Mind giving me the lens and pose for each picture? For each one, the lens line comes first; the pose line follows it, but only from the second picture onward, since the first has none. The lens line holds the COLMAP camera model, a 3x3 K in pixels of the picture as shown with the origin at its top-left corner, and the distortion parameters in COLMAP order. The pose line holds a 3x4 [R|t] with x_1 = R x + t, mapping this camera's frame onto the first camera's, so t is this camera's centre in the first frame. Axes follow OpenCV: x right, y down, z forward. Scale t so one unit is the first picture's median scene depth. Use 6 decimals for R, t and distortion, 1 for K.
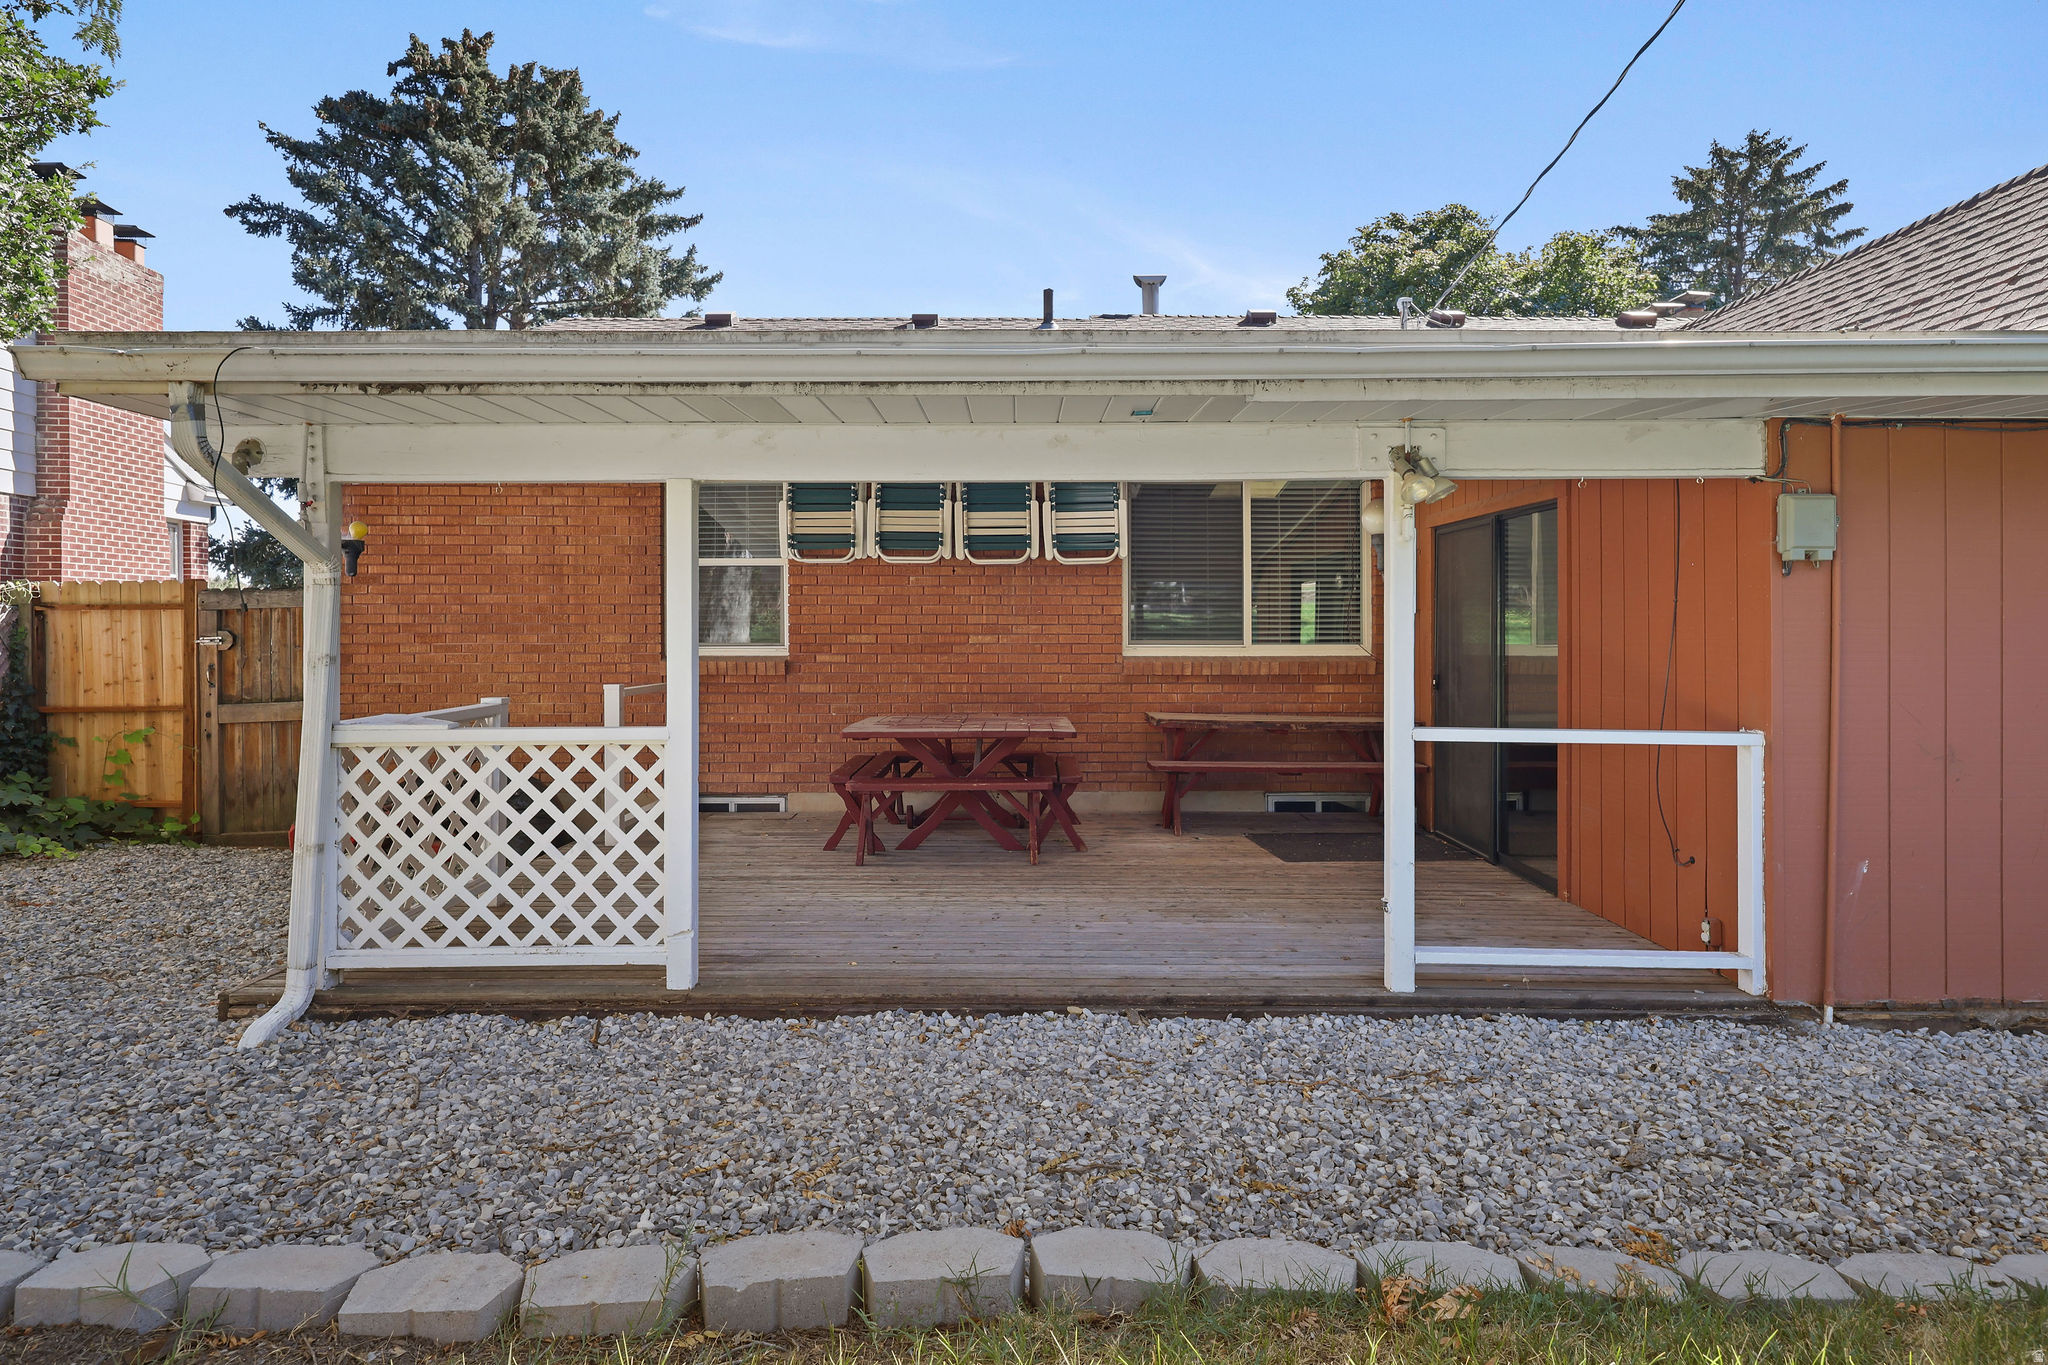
lens RADIAL K [[1124.6, 0, 1023.0], [0, 1124.6, 668.0], [0, 0, 1]] dist [-0.002867, -0.002098]
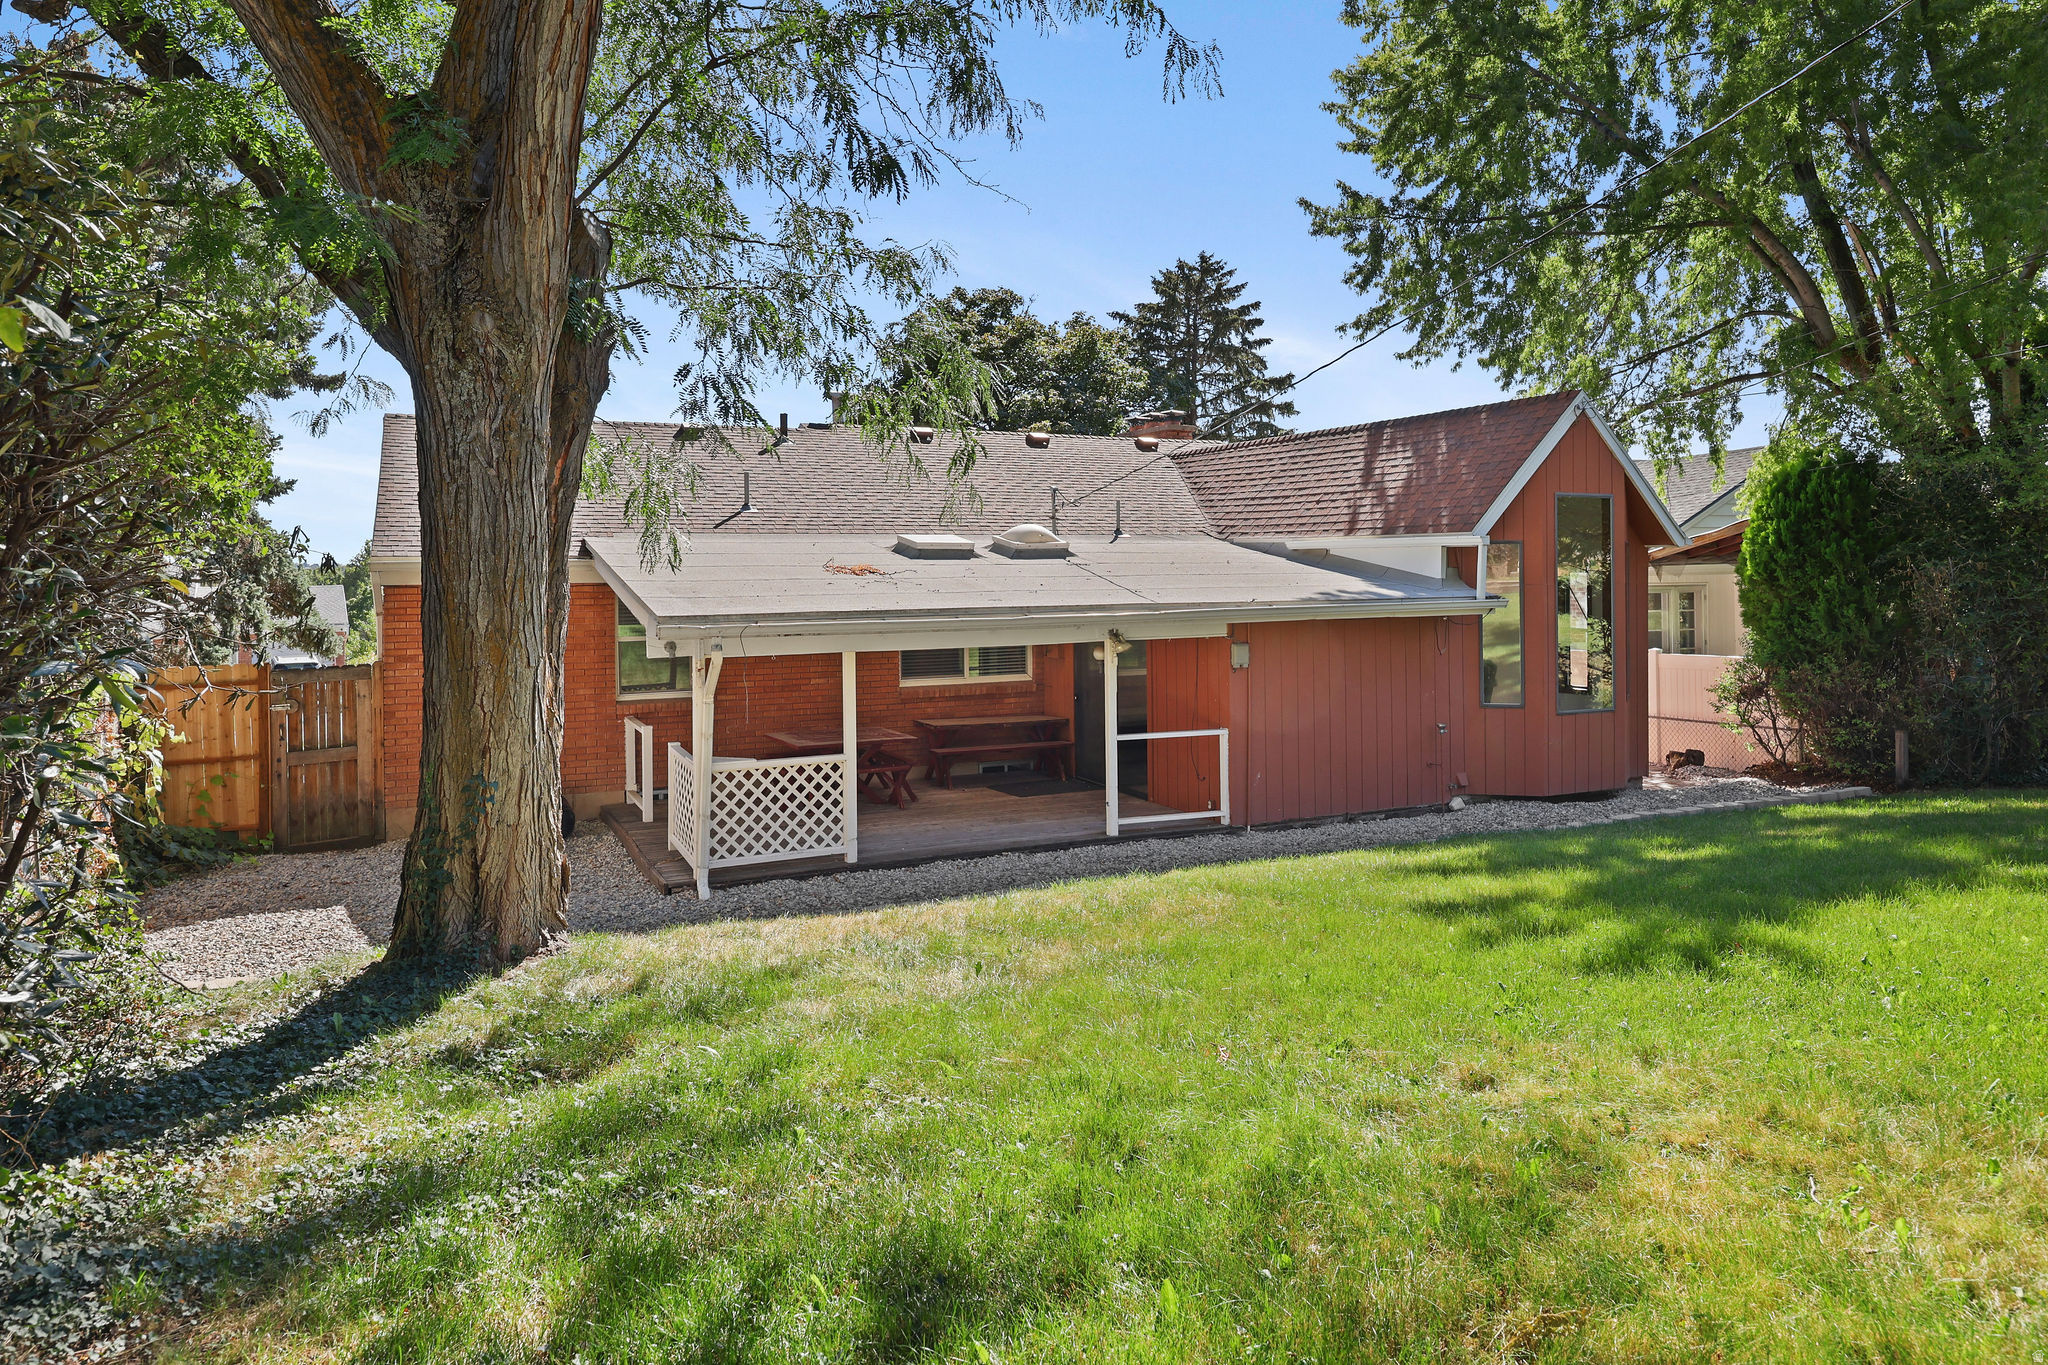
lens RADIAL K [[1239.9, 0, 1024.0], [0, 1239.9, 682.5], [0, 0, 1]] dist [0.000018, -0.000038]
pose [[0.905685, -0.042966, 0.421768, -1.027288], [0.021946, 0.998269, 0.054570, -0.225101], [-0.423382, -0.040167, 0.905060, -1.473754]]
